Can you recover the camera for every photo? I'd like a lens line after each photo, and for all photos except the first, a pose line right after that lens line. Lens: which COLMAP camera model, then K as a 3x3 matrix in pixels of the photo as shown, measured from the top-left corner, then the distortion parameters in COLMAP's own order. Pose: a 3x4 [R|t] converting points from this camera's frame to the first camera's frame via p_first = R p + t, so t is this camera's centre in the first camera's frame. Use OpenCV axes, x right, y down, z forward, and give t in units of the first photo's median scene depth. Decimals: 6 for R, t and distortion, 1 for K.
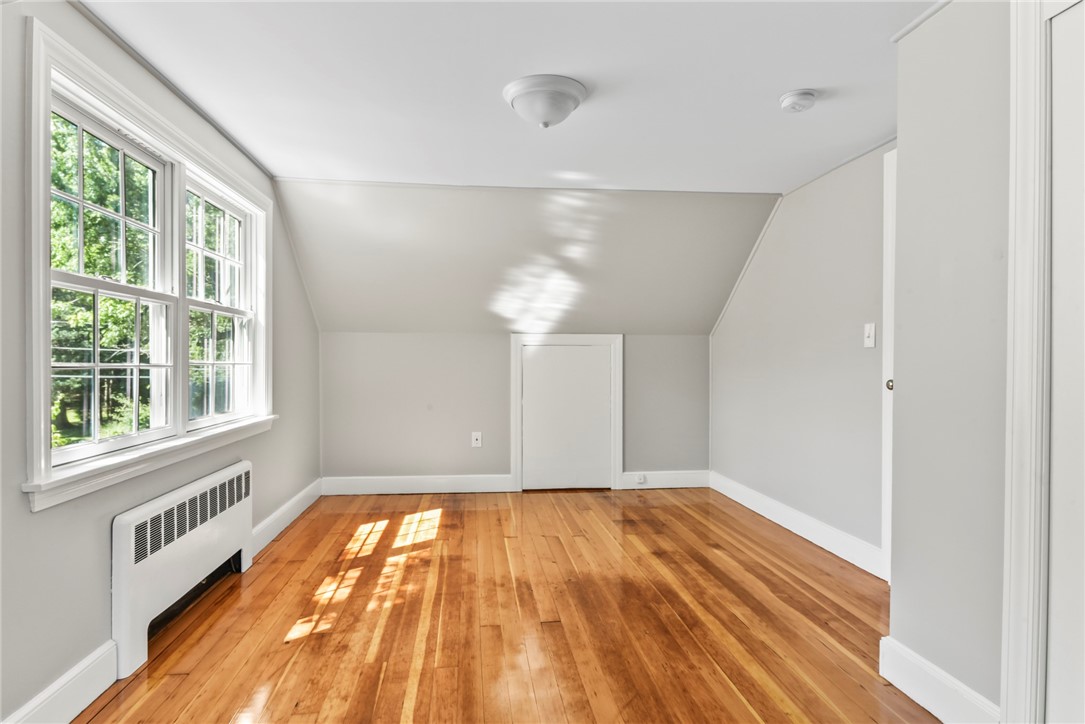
lens RADIAL K [[598.5, 0, 533.9], [0, 598.5, 364.8], [0, 0, 1]] dist [-0.005817, -0.000657]
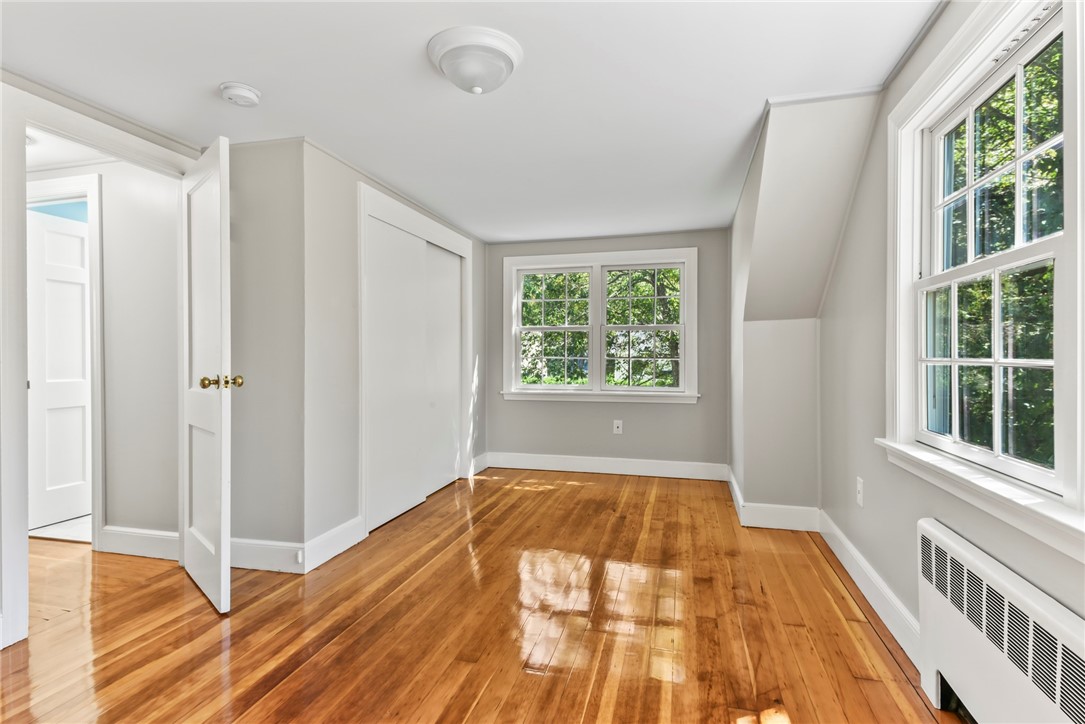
lens RADIAL K [[524.6, 0, 551.0], [0, 524.6, 344.0], [0, 0, 1]] dist [0.009133, -0.002640]
pose [[-0.936250, 0.004585, 0.351304, -0.352117], [0.003933, 0.999989, -0.002571, -0.021487], [-0.351311, -0.001025, -0.936258, 1.657568]]
